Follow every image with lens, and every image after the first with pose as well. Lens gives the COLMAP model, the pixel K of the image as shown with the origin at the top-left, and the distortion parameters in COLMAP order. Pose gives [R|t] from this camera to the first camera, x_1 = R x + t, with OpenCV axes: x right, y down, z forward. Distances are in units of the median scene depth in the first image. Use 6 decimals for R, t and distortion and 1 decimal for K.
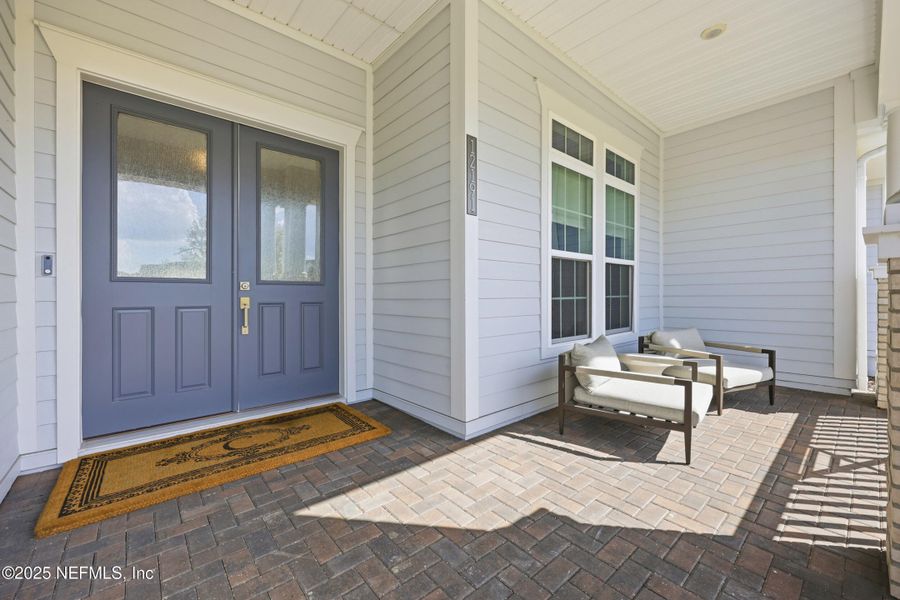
lens RADIAL K [[364.9, 0, 447.1], [0, 364.9, 296.5], [0, 0, 1]] dist [-0.000248, 0.000186]
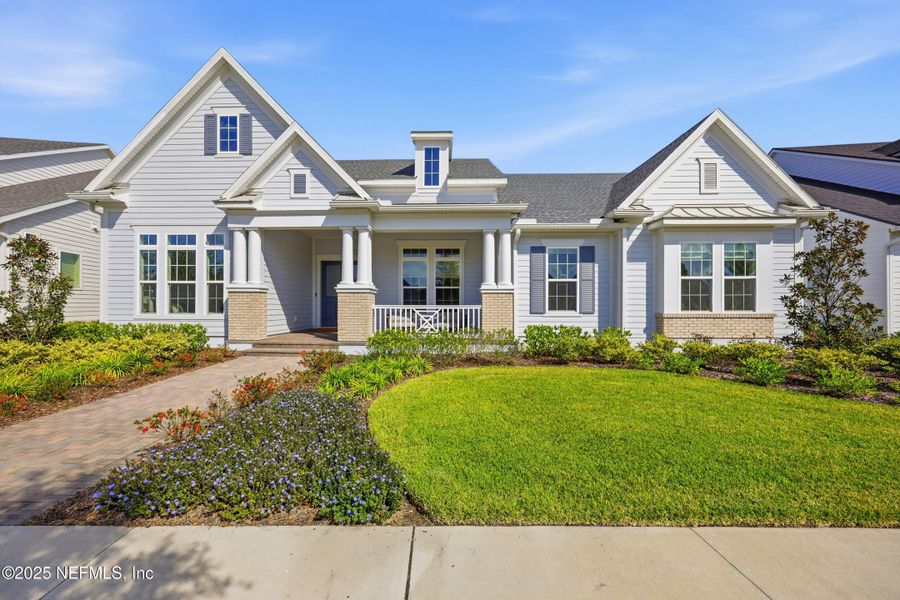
lens RADIAL K [[369.2, 0, 452.9], [0, 369.2, 303.4], [0, 0, 1]] dist [-0.003371, 0.002921]
pose [[0.730011, 0.002404, -0.683431, 3.581556], [-0.005362, 0.999983, -0.002210, 0.047115], [0.683414, 0.005278, 0.730012, -1.437941]]
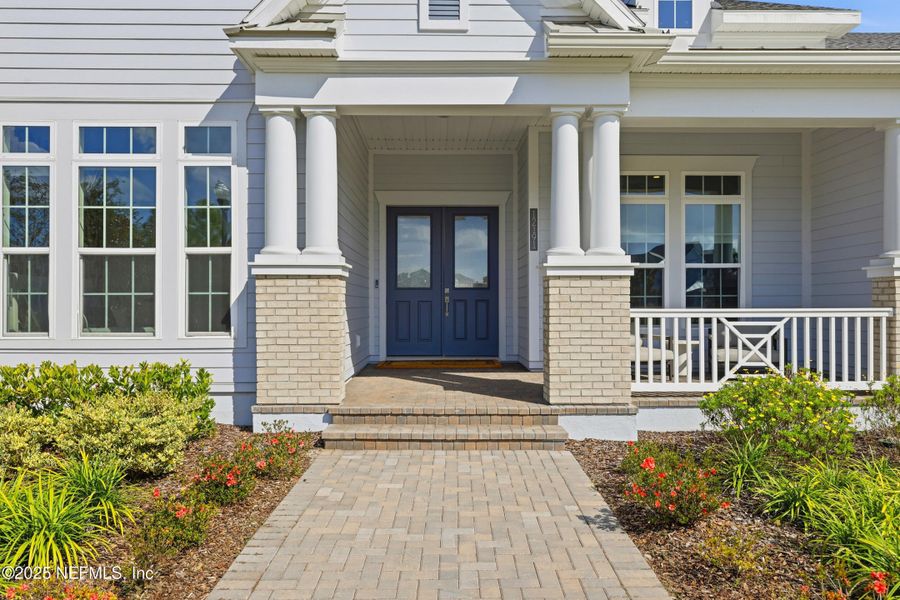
lens RADIAL K [[632.8, 0, 448.9], [0, 632.8, 297.7], [0, 0, 1]] dist [0.001425, 0.003864]
pose [[0.761977, -0.004982, -0.647585, 1.695304], [-0.000197, 0.999969, -0.007924, 0.036573], [0.647604, 0.006165, 0.761952, -1.608856]]
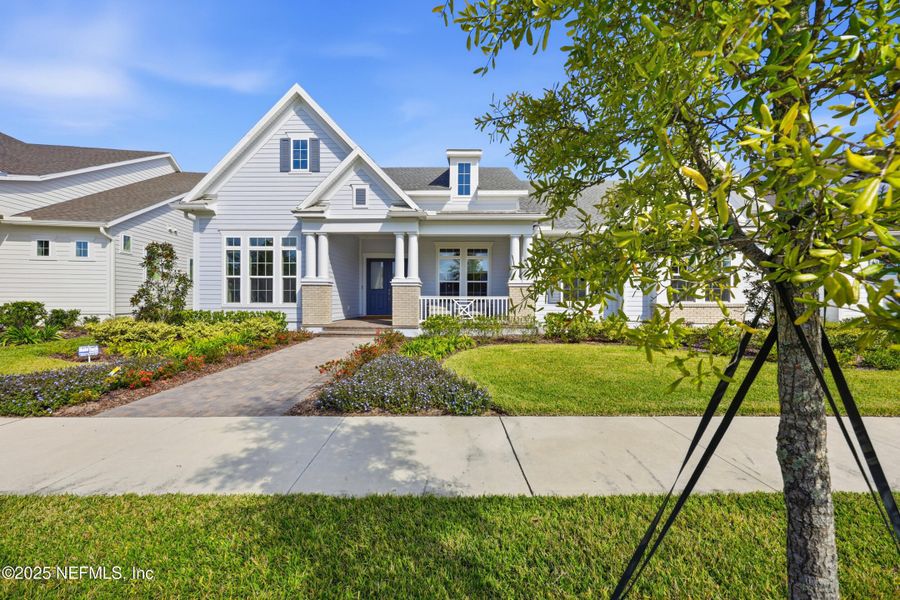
lens RADIAL K [[369.2, 0, 464.3], [0, 369.2, 298.8], [0, 0, 1]] dist [-0.003371, 0.002921]
pose [[0.736375, 0.009137, -0.676512, 3.899341], [-0.007367, 0.999958, 0.005487, 0.062176], [0.676534, 0.000943, 0.736411, -2.187666]]
